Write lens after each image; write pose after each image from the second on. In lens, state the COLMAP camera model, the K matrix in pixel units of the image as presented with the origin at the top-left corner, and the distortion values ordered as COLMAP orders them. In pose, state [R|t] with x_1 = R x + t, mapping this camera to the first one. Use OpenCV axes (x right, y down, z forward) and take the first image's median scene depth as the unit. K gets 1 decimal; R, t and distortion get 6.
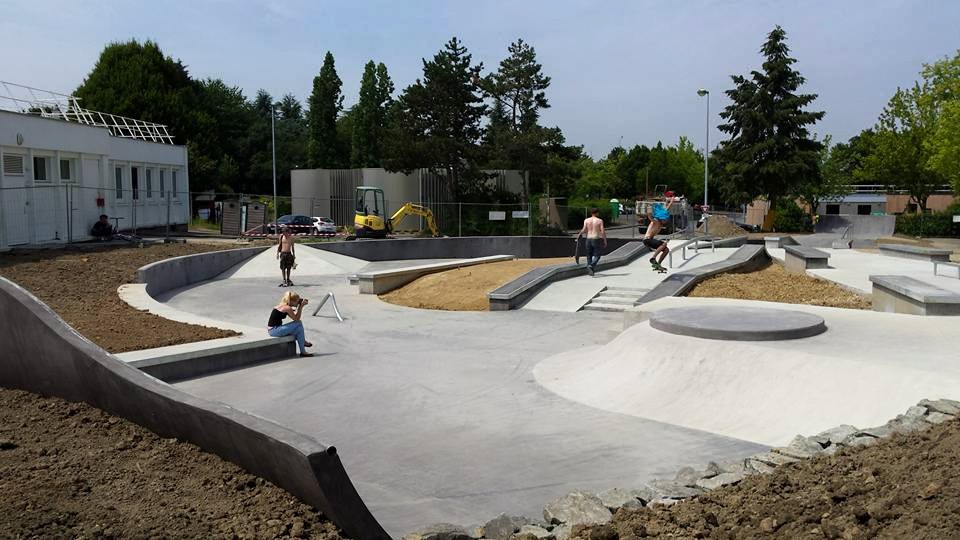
lens RADIAL K [[839.0, 0, 480.0], [0, 839.0, 270.0], [0, 0, 1]] dist [0.109459, -0.274530]
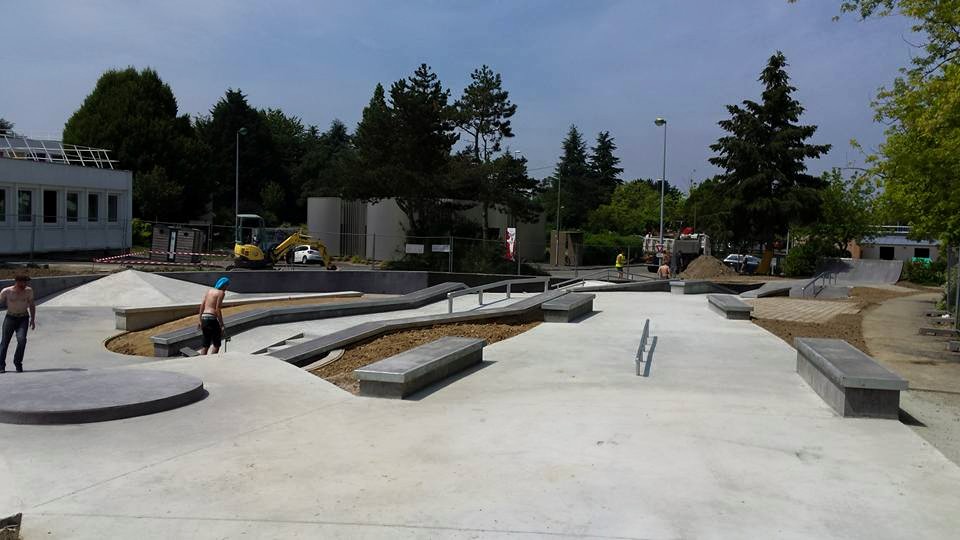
lens RADIAL K [[839.0, 0, 480.0], [0, 839.0, 270.0], [0, 0, 1]] dist [0.109459, -0.274530]
pose [[0.991292, 0.030509, -0.128099, 0.159434], [-0.035225, 0.998776, -0.034715, -0.008022], [0.126883, 0.038925, 0.991154, 0.057534]]
